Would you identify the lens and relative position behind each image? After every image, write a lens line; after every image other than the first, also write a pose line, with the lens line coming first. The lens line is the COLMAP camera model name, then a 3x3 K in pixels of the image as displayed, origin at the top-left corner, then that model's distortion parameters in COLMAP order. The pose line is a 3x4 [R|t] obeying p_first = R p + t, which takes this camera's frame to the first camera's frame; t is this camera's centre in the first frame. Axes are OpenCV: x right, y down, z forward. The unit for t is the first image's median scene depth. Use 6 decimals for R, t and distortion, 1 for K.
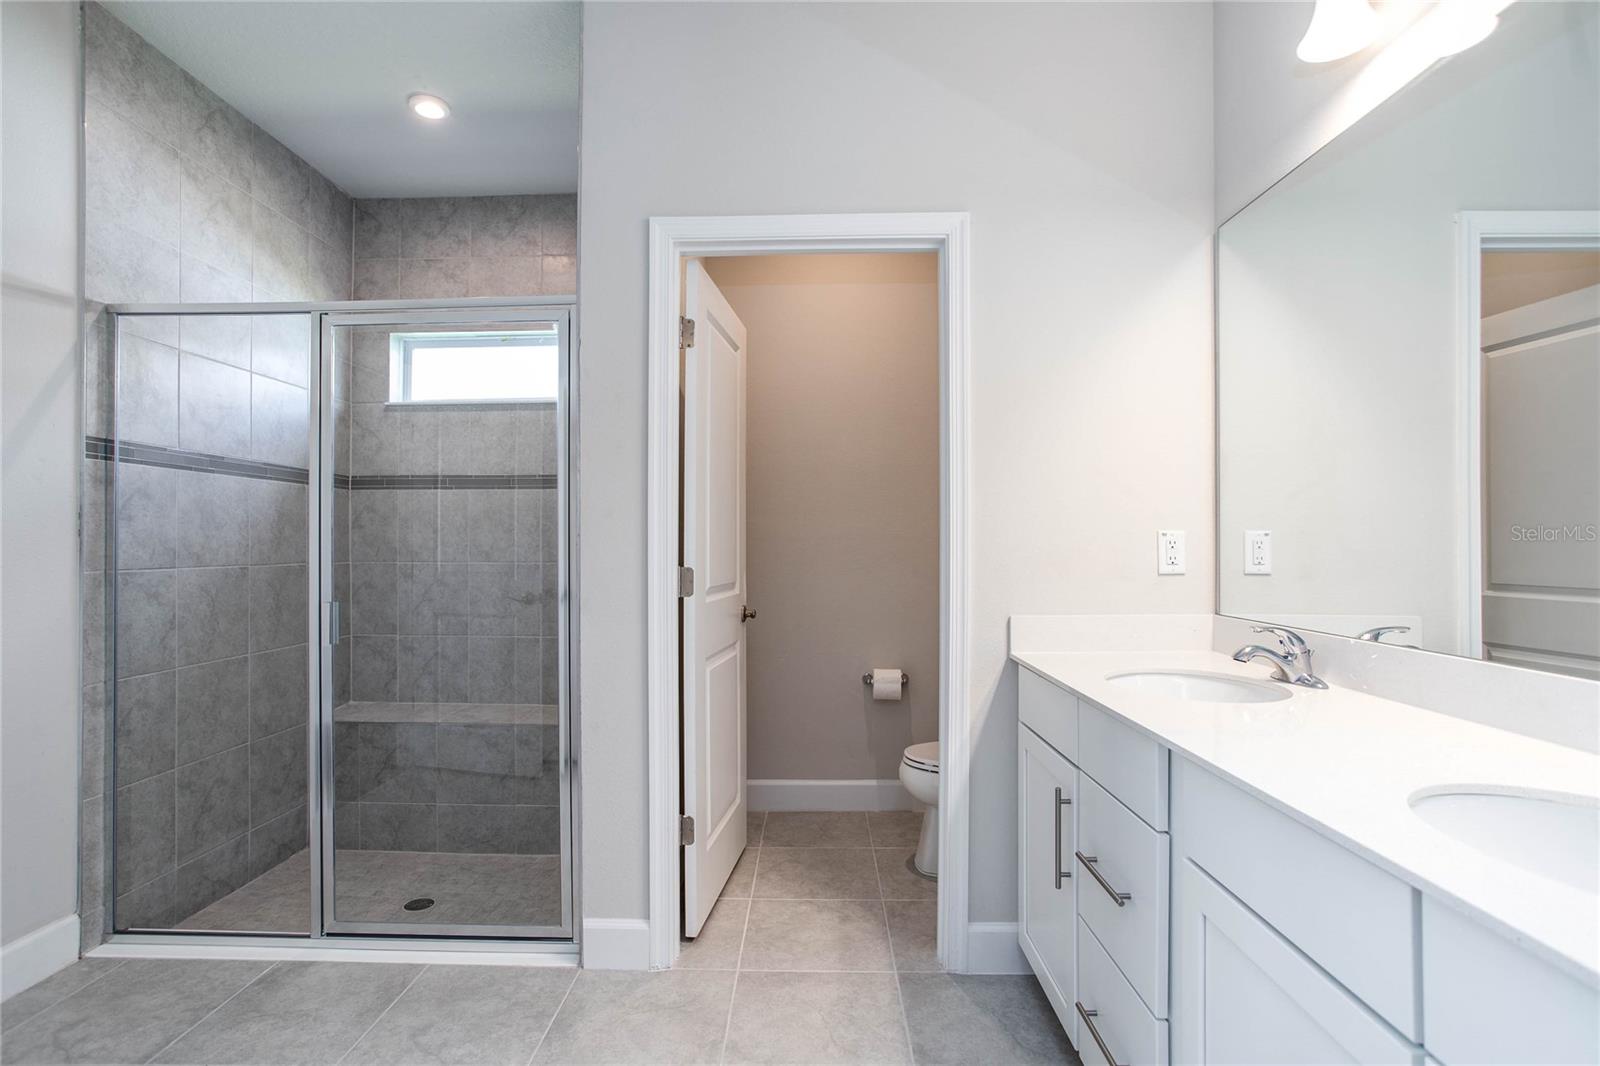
lens RADIAL K [[783.6, 0, 788.0], [0, 783.6, 550.4], [0, 0, 1]] dist [-0.053063, 0.030929]
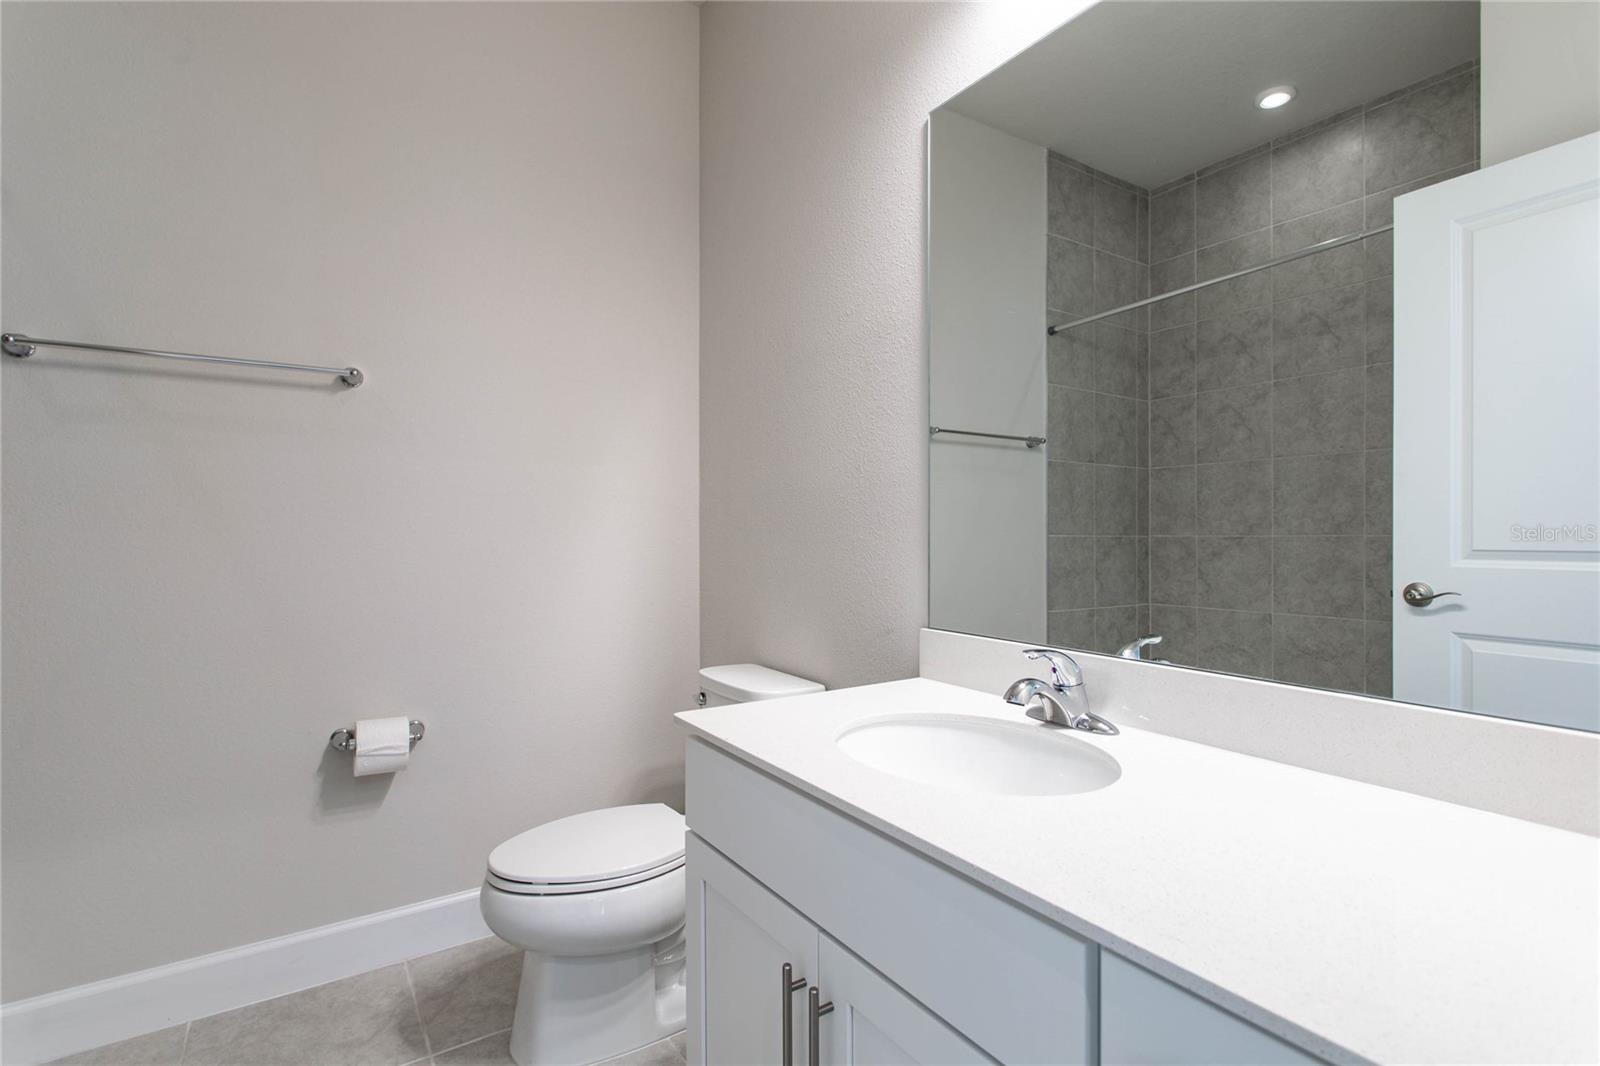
lens RADIAL K [[783.6, 0, 788.0], [0, 783.6, 550.4], [0, 0, 1]] dist [-0.053063, 0.030929]
pose [[0.819159, 0.015473, 0.573358, 0.063133], [-0.025241, 0.999640, 0.009085, 0.017976], [-0.573011, -0.021914, 0.819255, 0.544971]]
